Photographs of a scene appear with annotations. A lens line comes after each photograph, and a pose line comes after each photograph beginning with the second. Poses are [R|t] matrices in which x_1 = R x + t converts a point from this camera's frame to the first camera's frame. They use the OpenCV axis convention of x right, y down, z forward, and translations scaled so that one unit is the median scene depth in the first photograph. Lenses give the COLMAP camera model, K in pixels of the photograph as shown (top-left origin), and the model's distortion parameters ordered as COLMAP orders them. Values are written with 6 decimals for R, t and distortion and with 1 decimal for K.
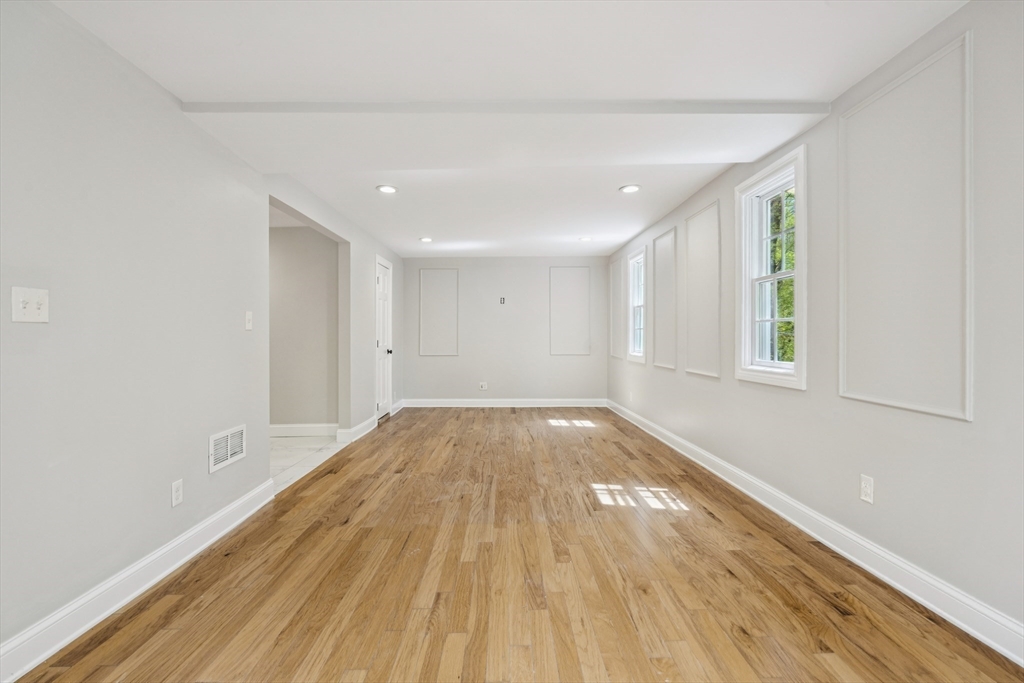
lens RADIAL K [[448.9, 0, 512.1], [0, 448.9, 339.9], [0, 0, 1]] dist [-0.004426, 0.000597]
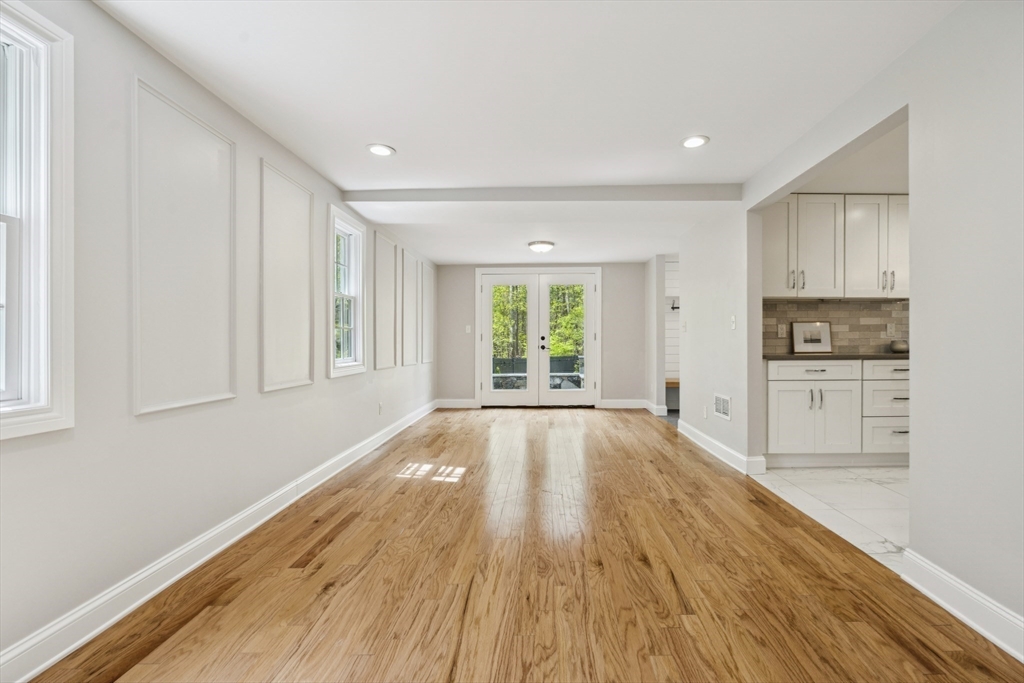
lens RADIAL K [[514.5, 0, 510.9], [0, 514.5, 333.8], [0, 0, 1]] dist [-0.025949, -0.000554]
pose [[-0.996567, 0.015736, 0.081281, -0.045752], [0.016103, 0.999863, 0.003854, -0.018747], [-0.081209, 0.005150, -0.996684, 2.183178]]
